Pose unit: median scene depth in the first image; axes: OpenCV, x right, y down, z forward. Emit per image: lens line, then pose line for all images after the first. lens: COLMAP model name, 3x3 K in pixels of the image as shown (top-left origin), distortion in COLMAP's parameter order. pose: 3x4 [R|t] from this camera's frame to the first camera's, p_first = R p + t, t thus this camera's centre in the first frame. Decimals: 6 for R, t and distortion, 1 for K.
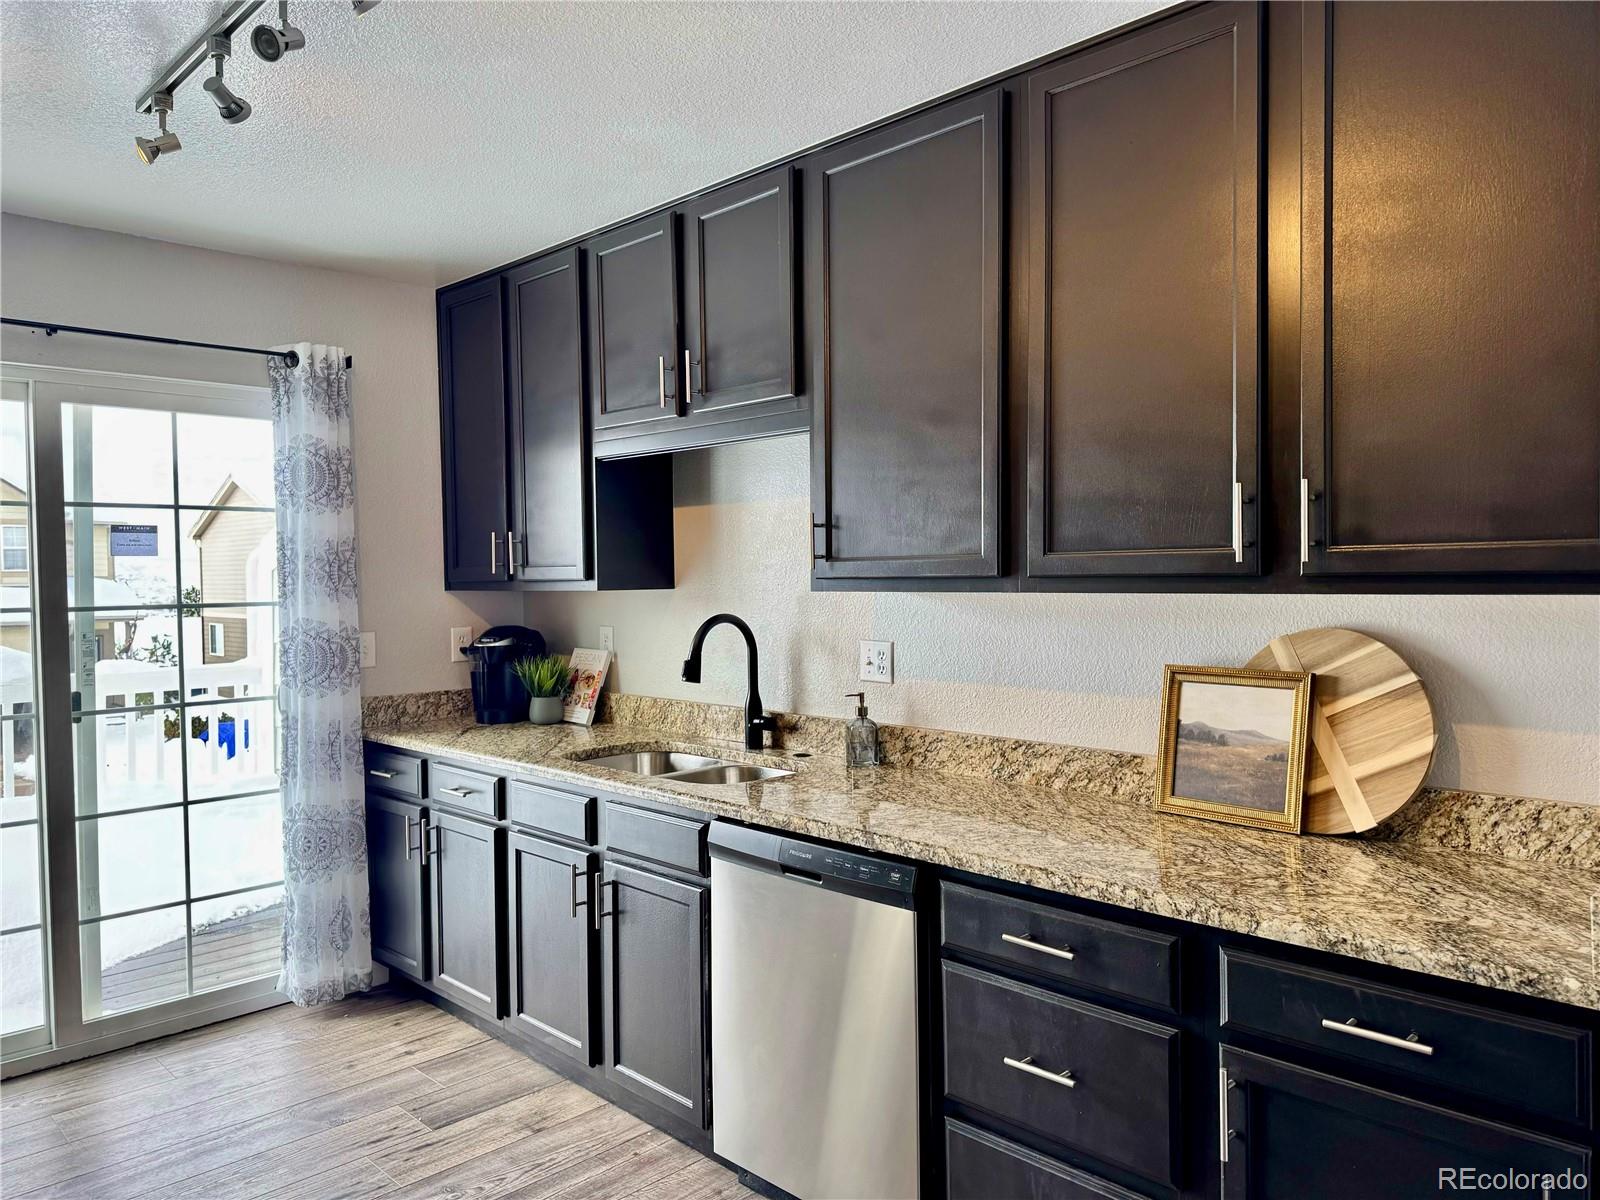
lens RADIAL K [[1125.5, 0, 800.0], [0, 1125.5, 600.0], [0, 0, 1]] dist [0.068142, -0.092642]
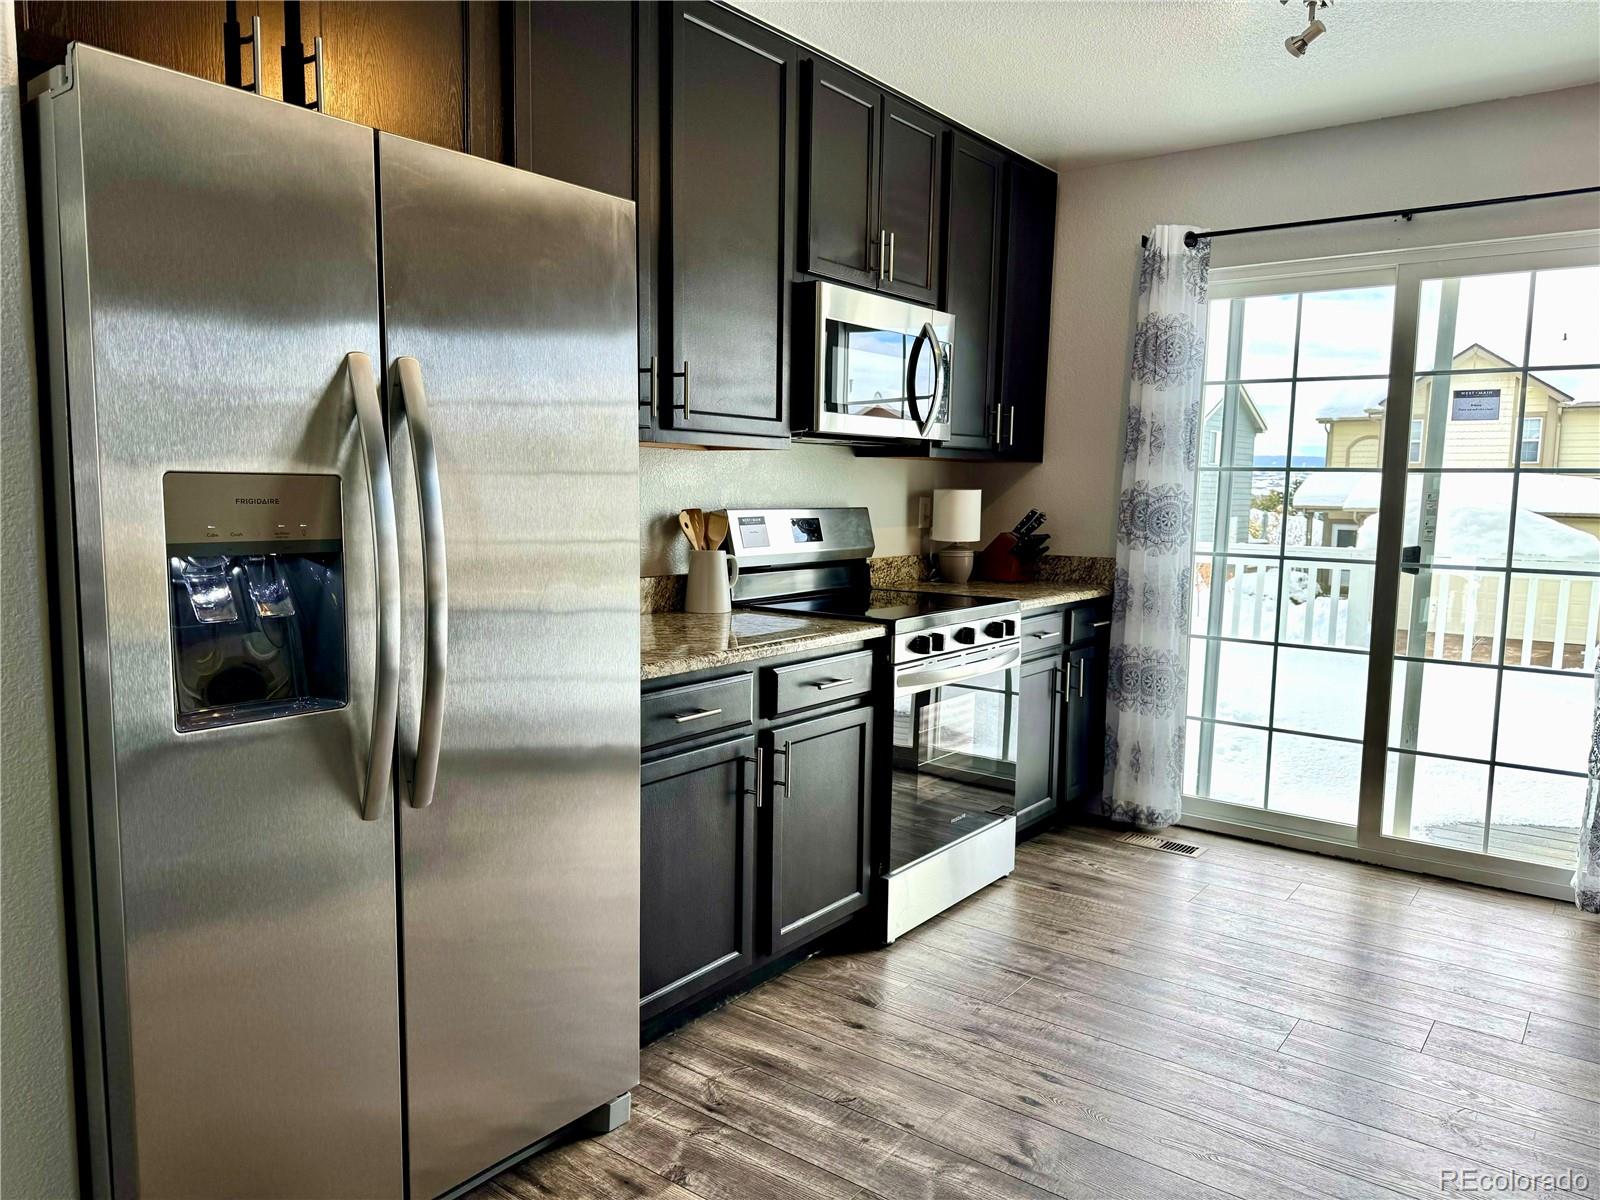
lens RADIAL K [[1125.5, 0, 800.0], [0, 1125.5, 600.0], [0, 0, 1]] dist [0.068142, -0.092642]
pose [[0.123551, 0.117929, -0.985306, 0.383138], [-0.036614, 0.992779, 0.114232, 0.028105], [0.991662, 0.021962, 0.126977, 0.264227]]
